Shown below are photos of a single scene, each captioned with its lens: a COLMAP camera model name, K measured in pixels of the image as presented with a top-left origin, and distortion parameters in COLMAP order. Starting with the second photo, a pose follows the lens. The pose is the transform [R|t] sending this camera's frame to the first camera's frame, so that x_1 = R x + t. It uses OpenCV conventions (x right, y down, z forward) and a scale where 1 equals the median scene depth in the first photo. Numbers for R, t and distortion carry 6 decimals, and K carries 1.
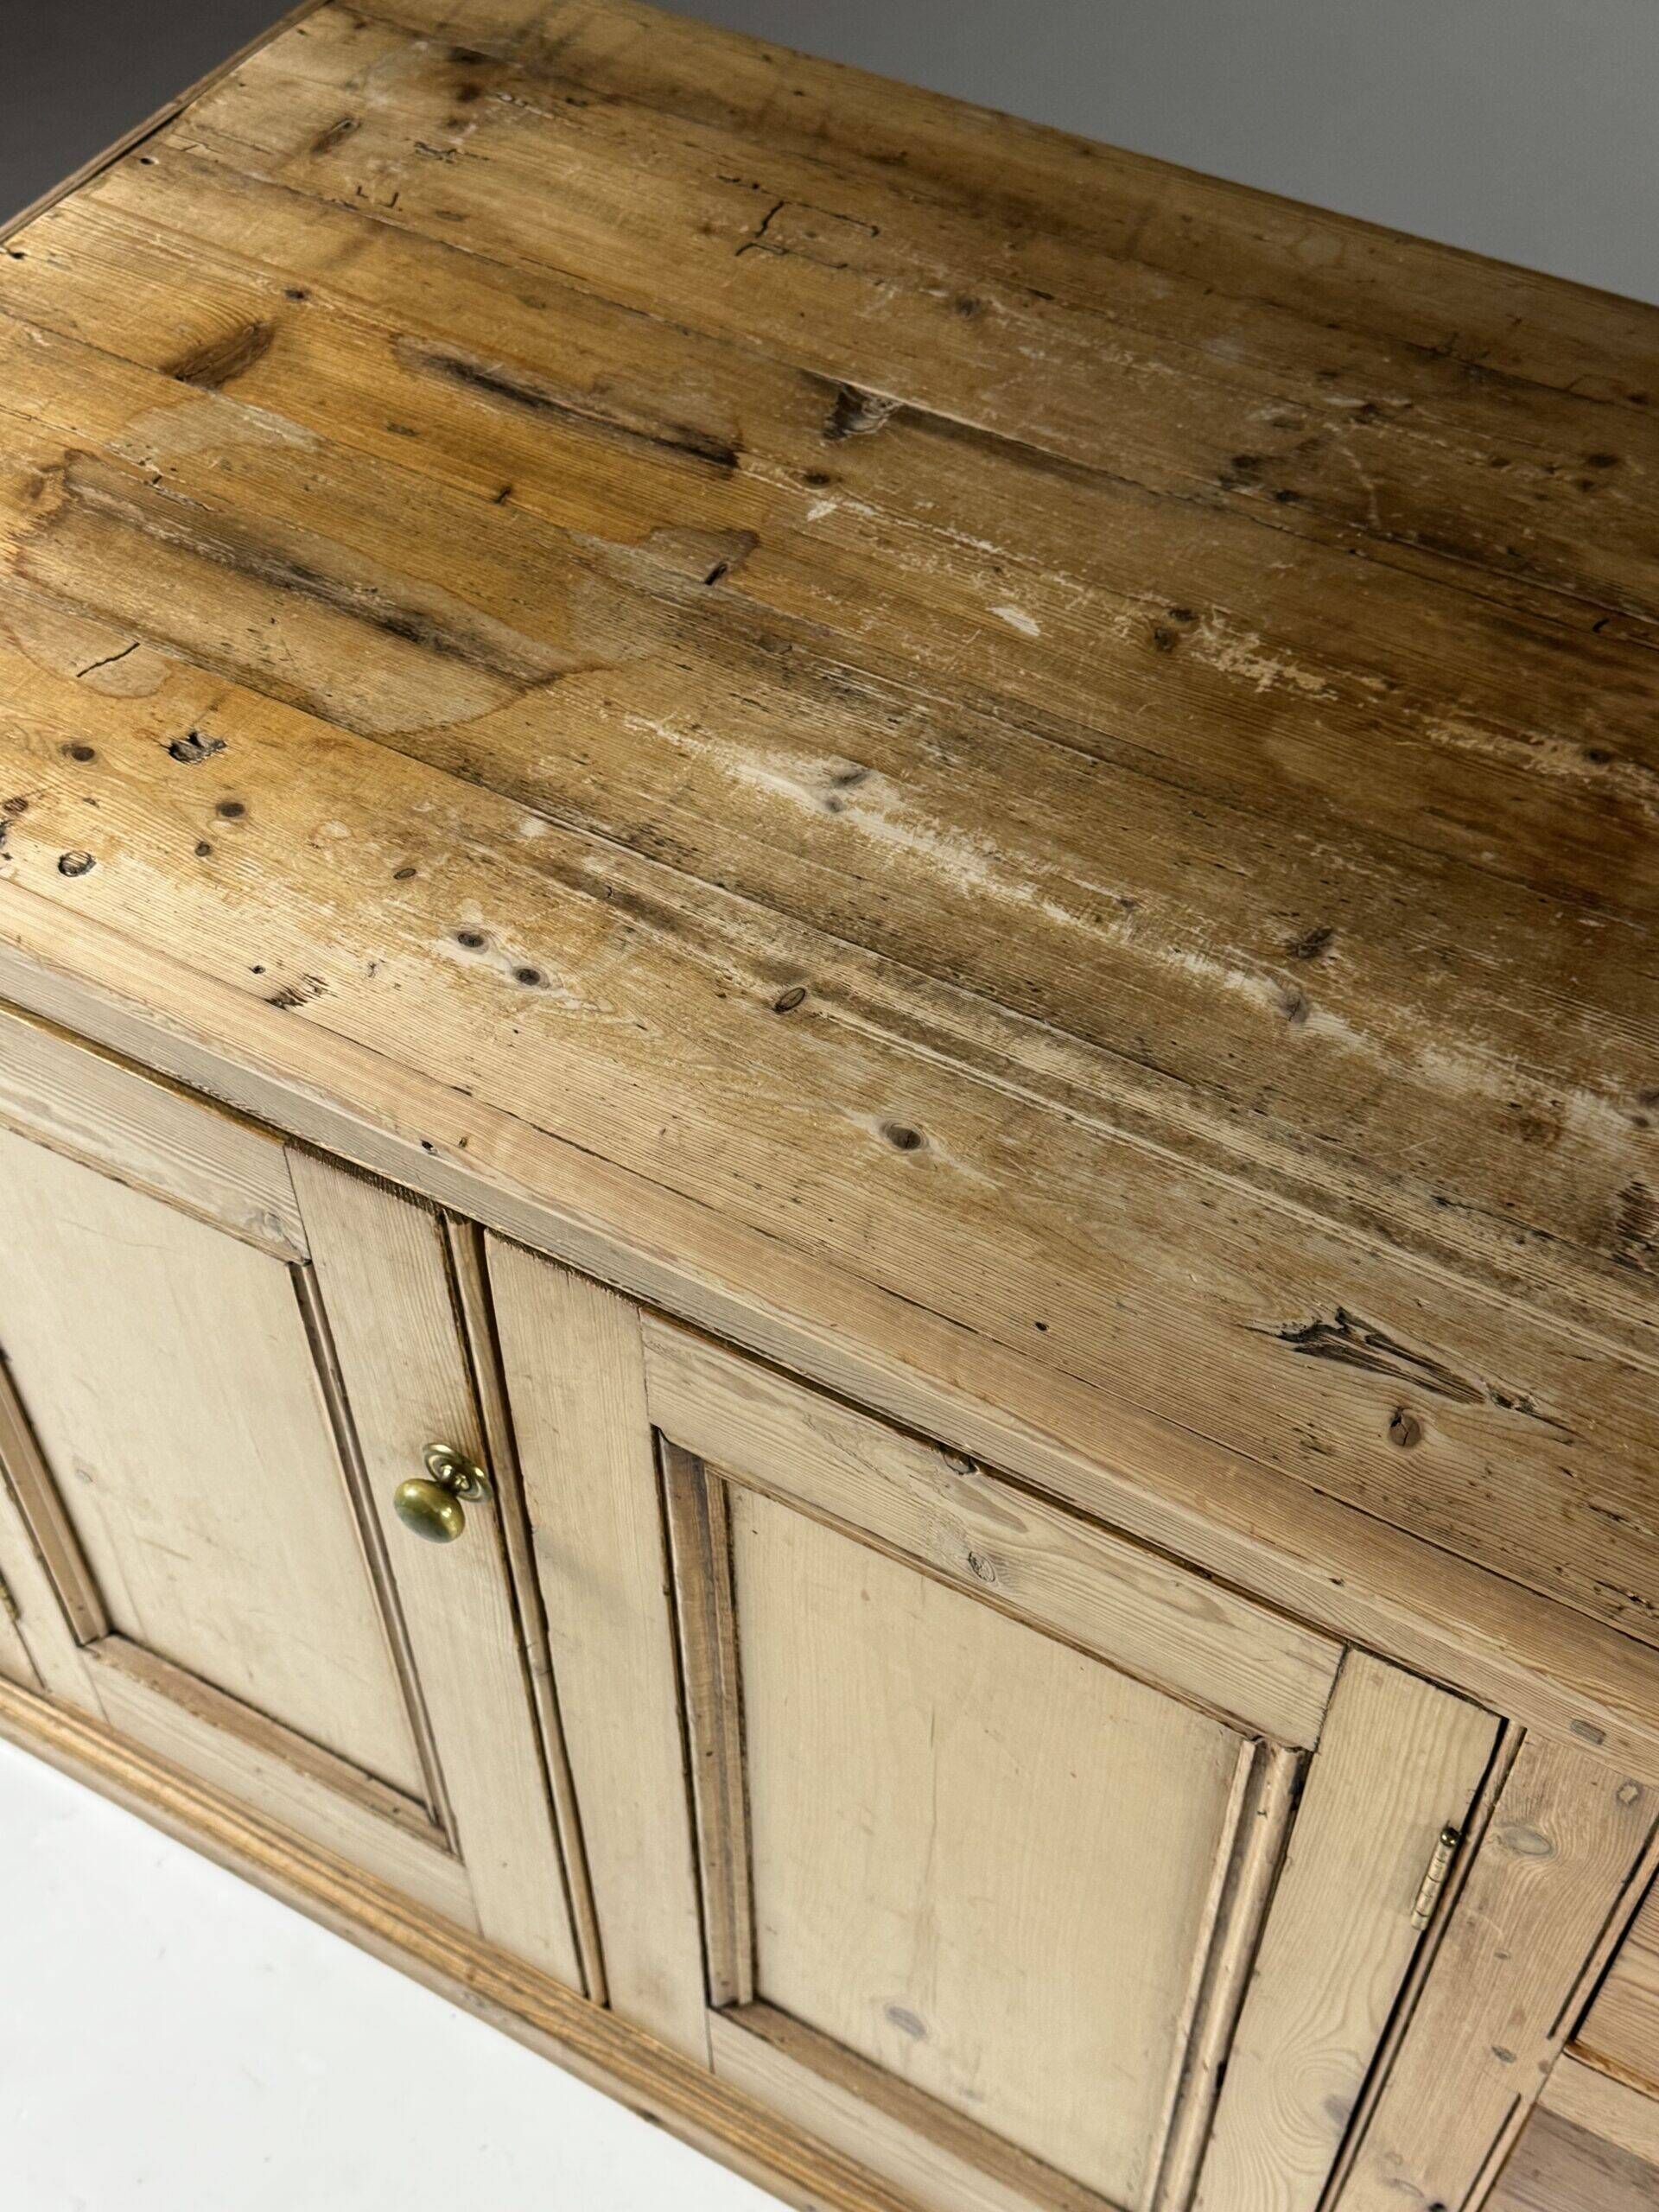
lens RADIAL K [[2653.5, 0, 829.5], [0, 2653.5, 1106.0], [0, 0, 1]] dist [0.280900, -0.814814]
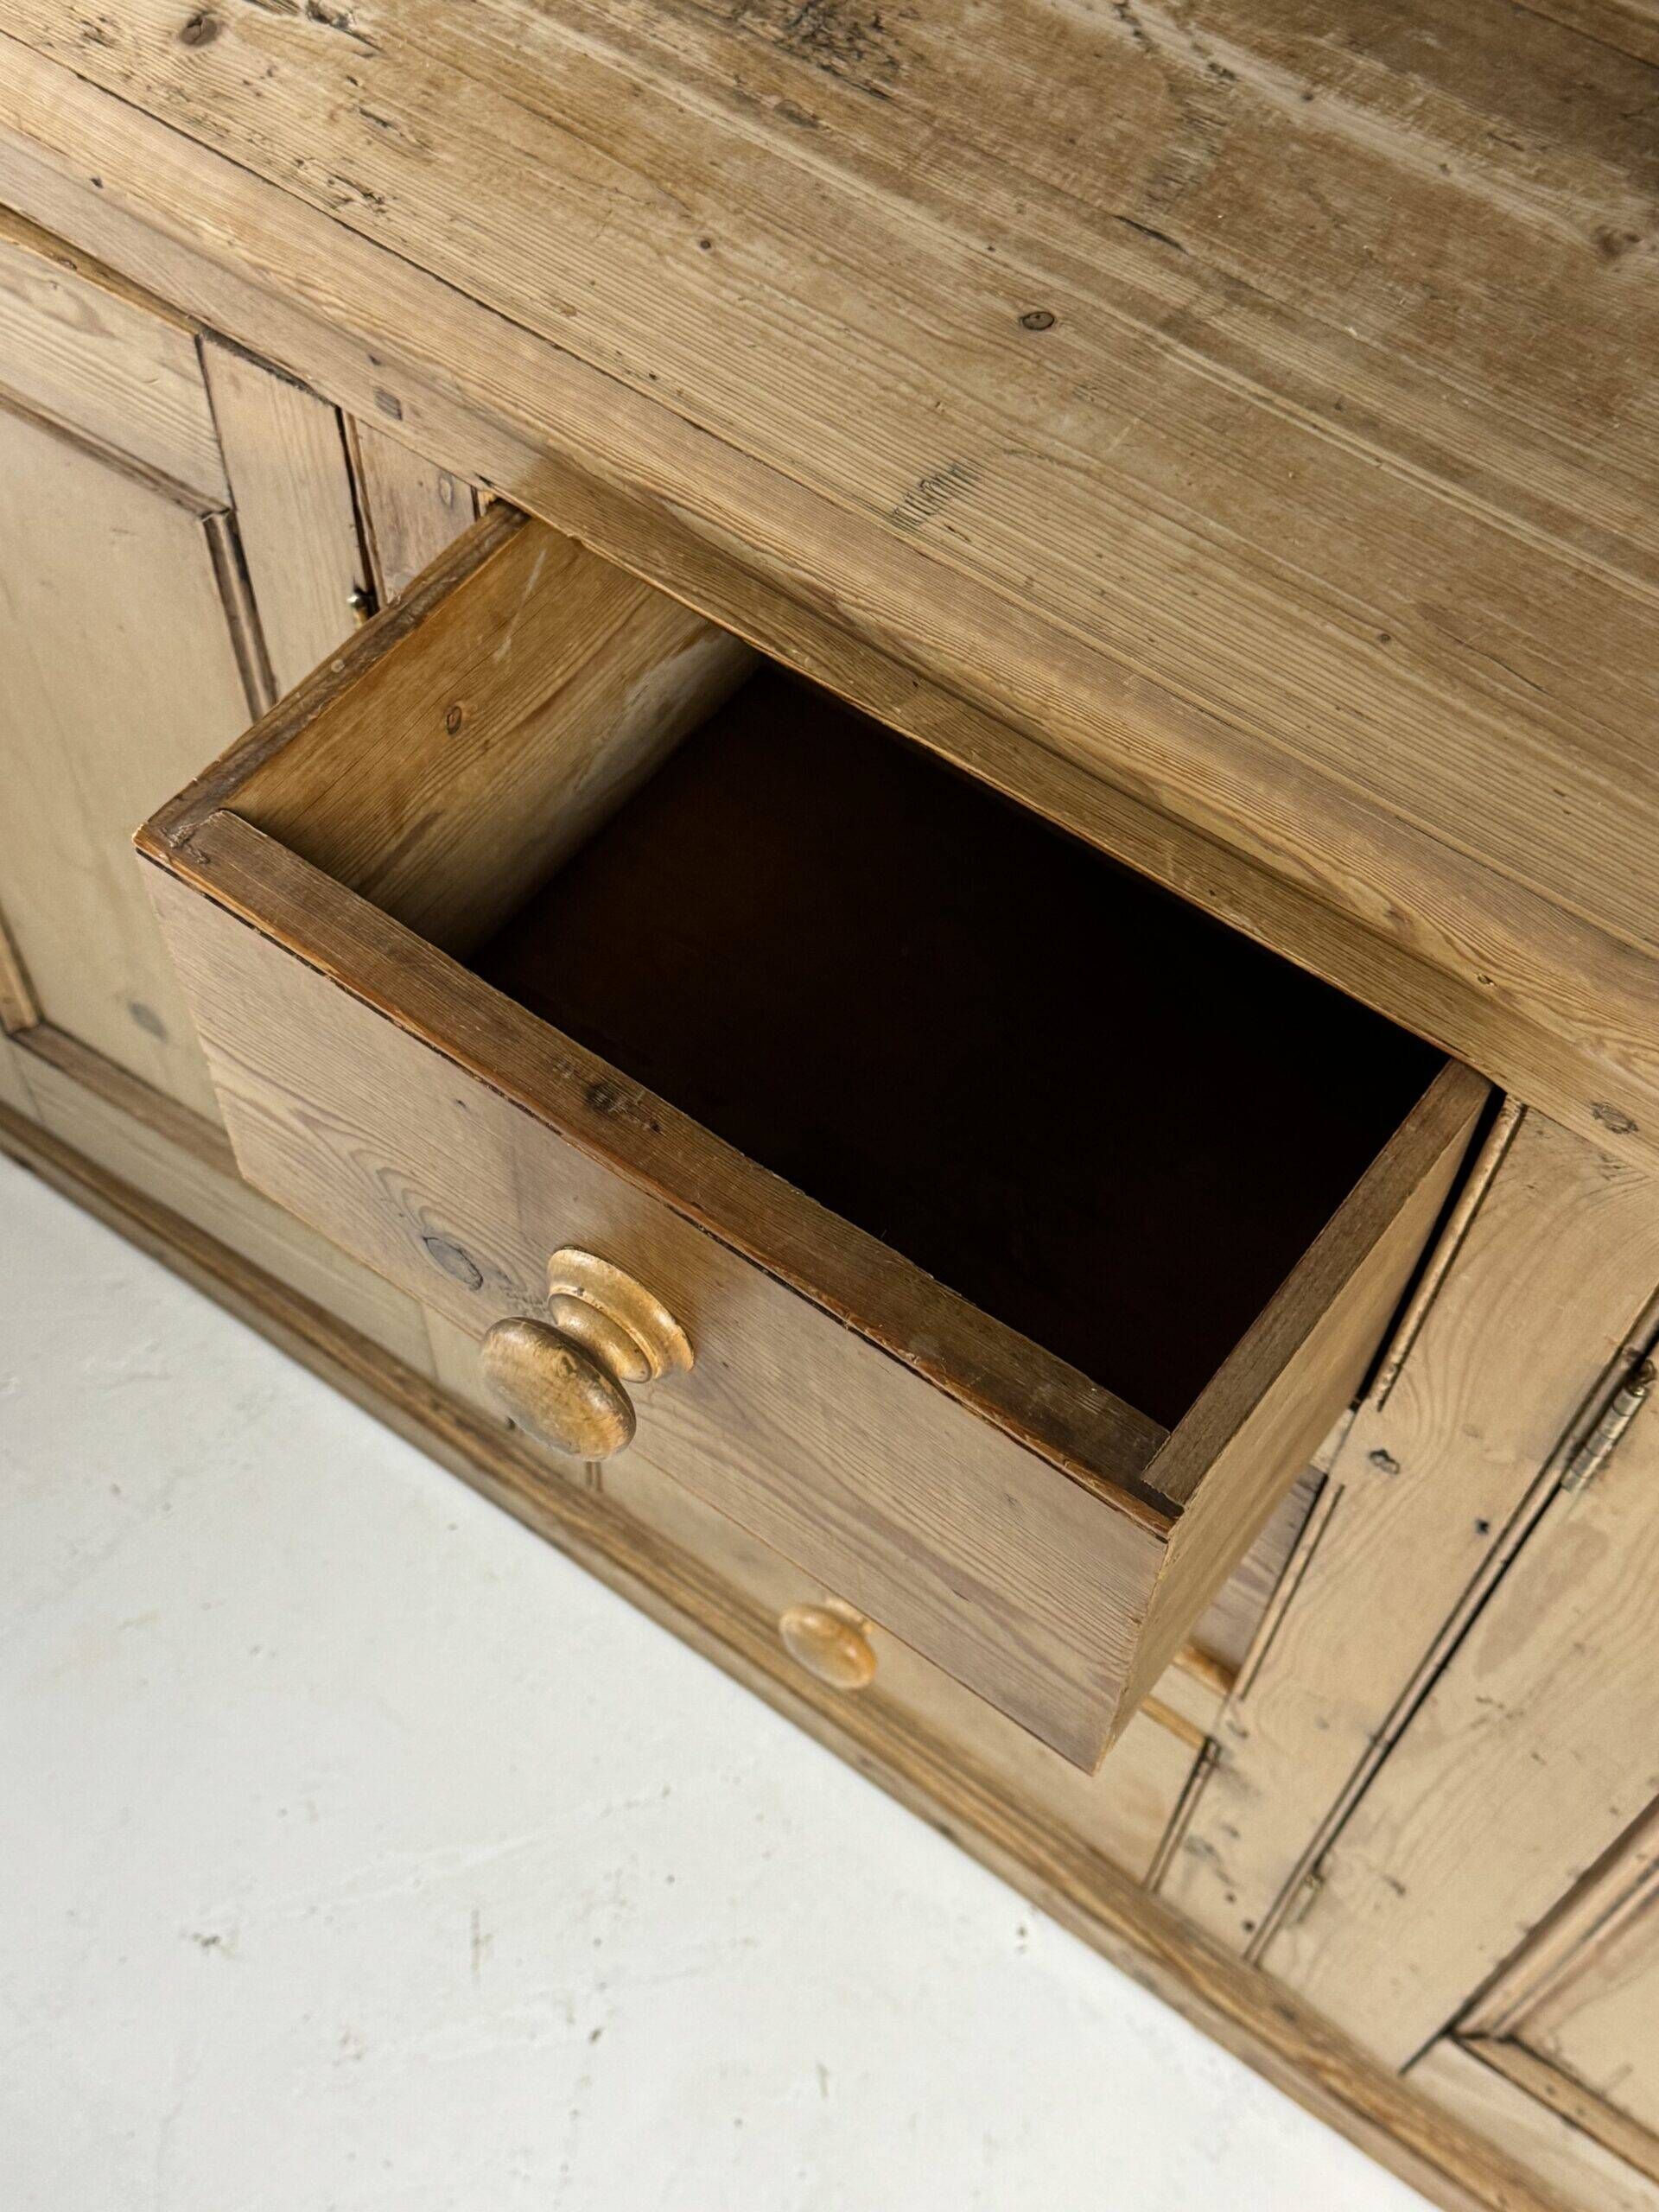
lens RADIAL K [[2703.6, 0, 829.5], [0, 2703.6, 1106.0], [0, 0, 1]] dist [0.215162, -0.529104]
pose [[0.993990, 0.105193, -0.030303, 0.424211], [-0.099347, 0.983082, 0.153886, 0.269597], [0.045978, -0.149951, 0.987624, 0.033508]]
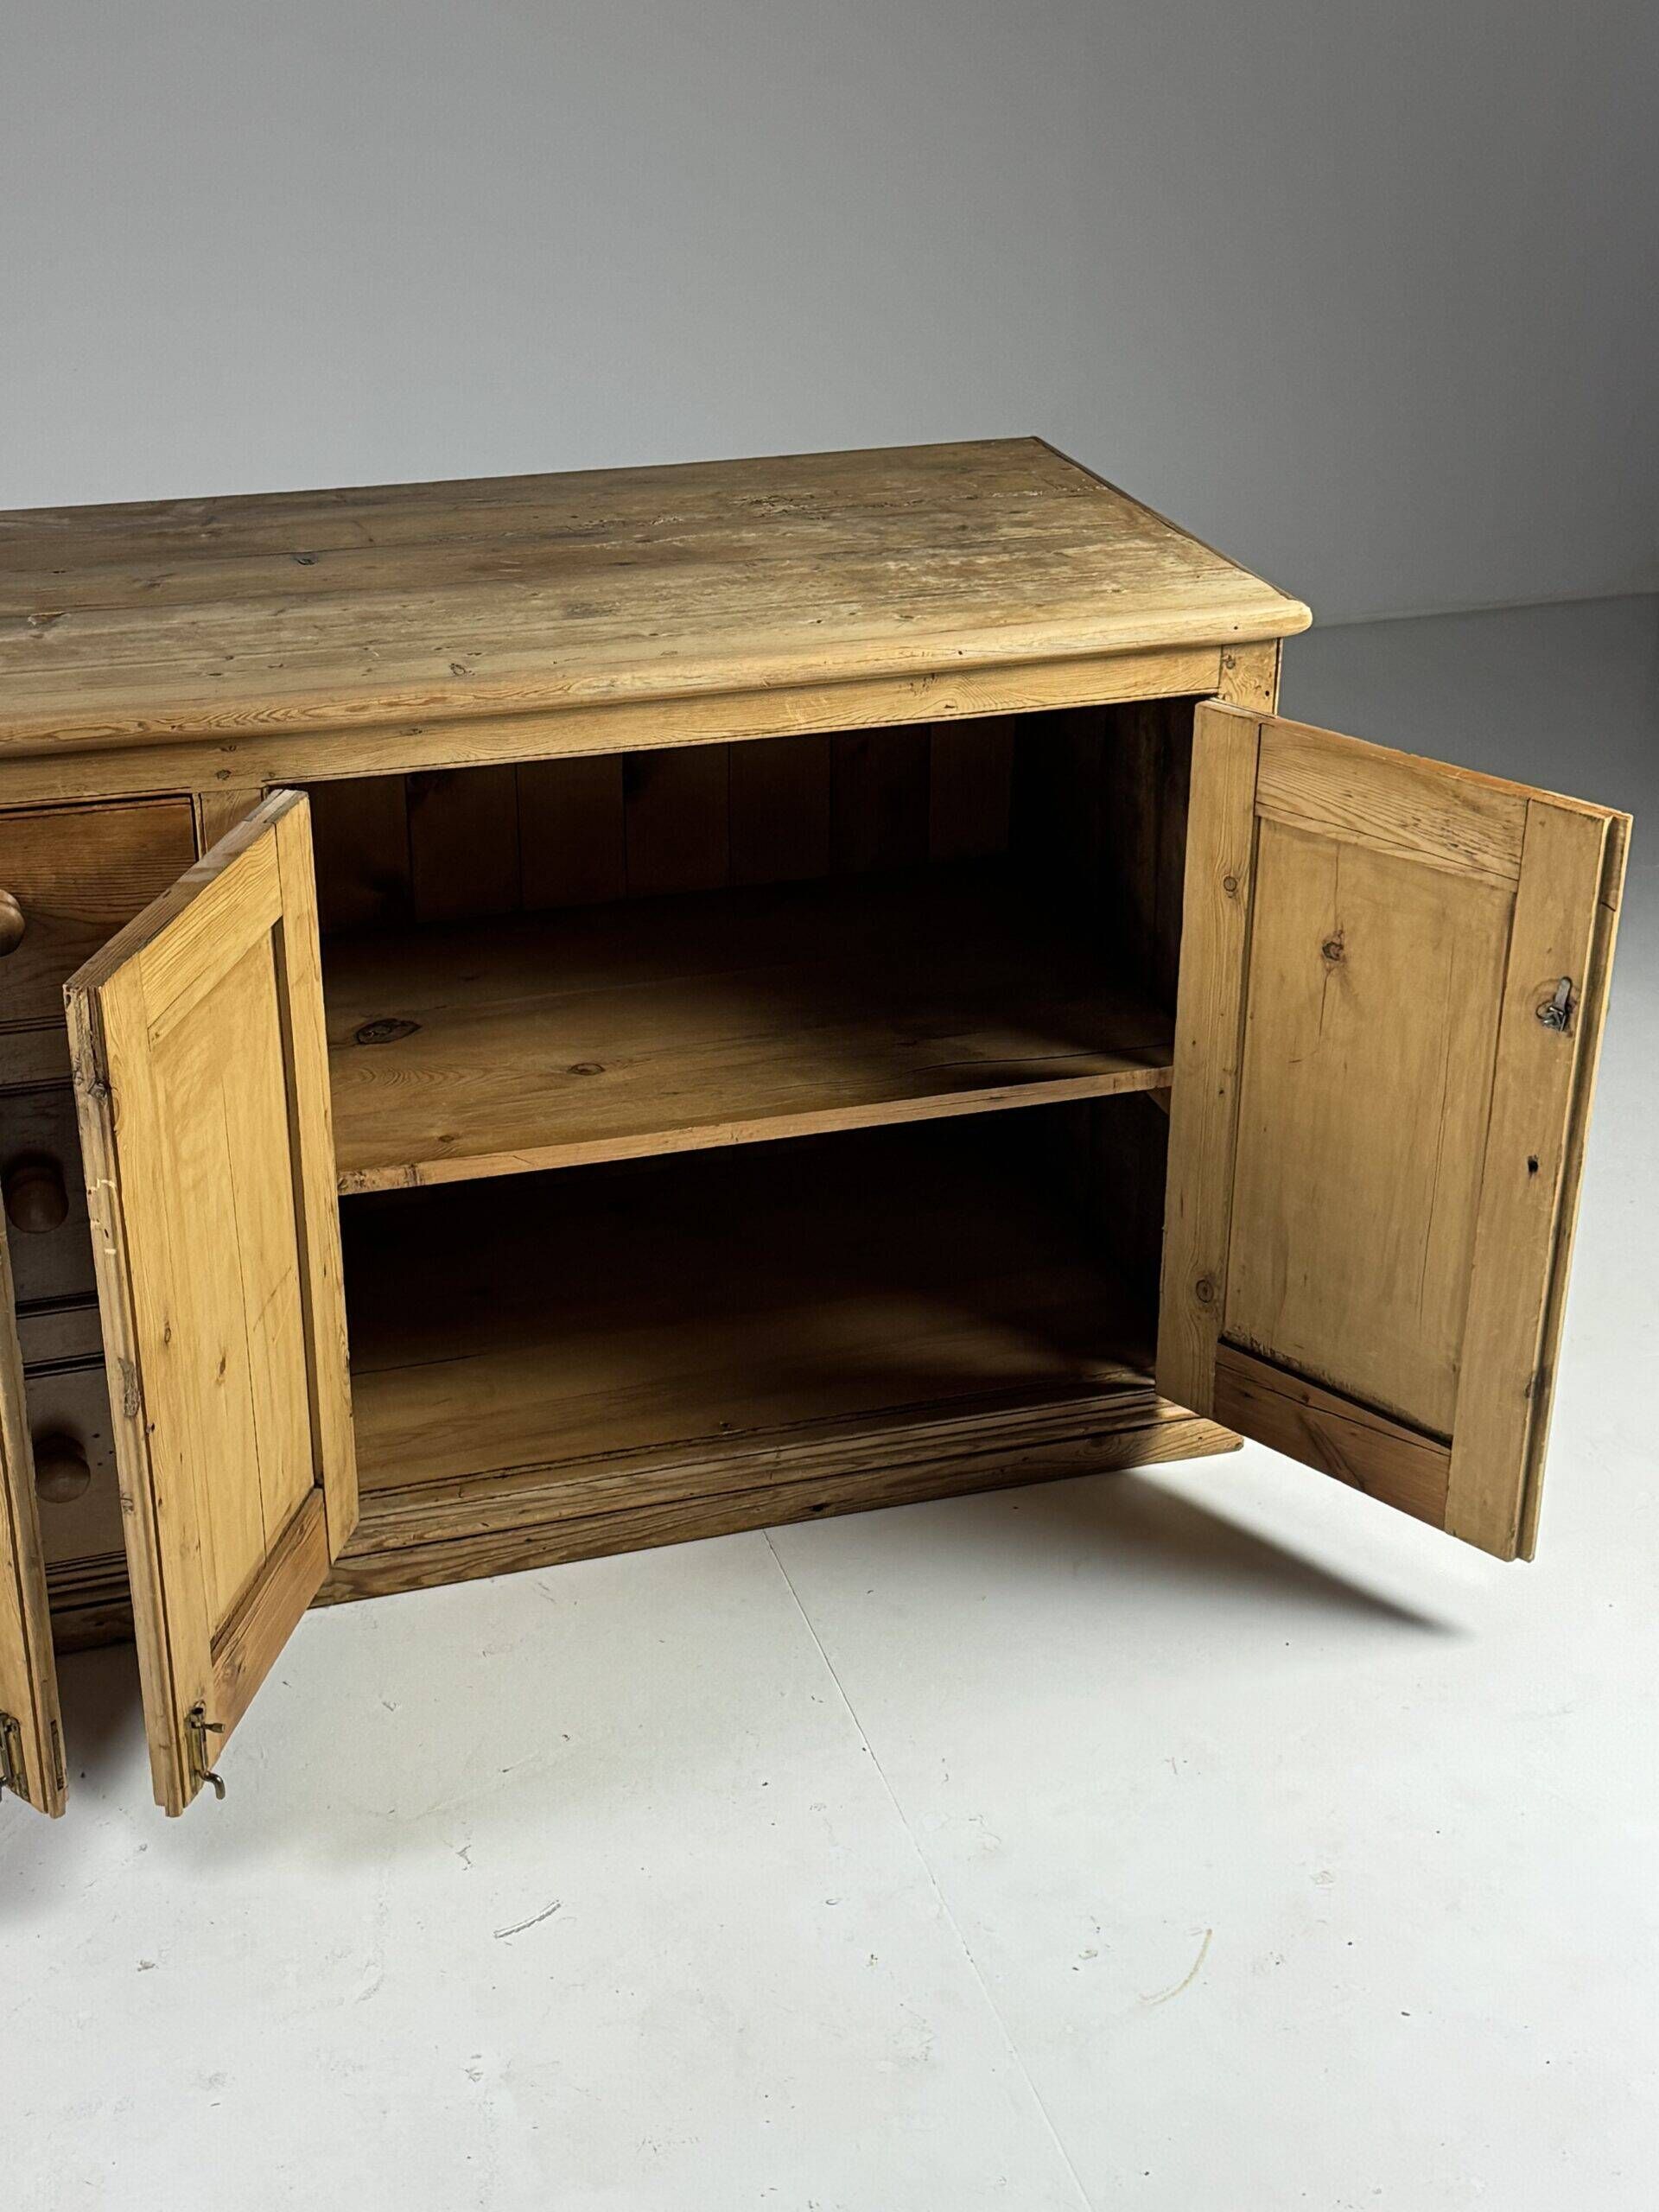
lens RADIAL K [[2927.4, 0, 829.5], [0, 2927.4, 1106.0], [0, 0, 1]] dist [0.196626, -0.478984]
pose [[0.669403, -0.317376, 0.671694, -0.856439], [0.563458, 0.806157, -0.180626, 1.352060], [-0.484165, 0.499383, 0.718472, -1.213999]]
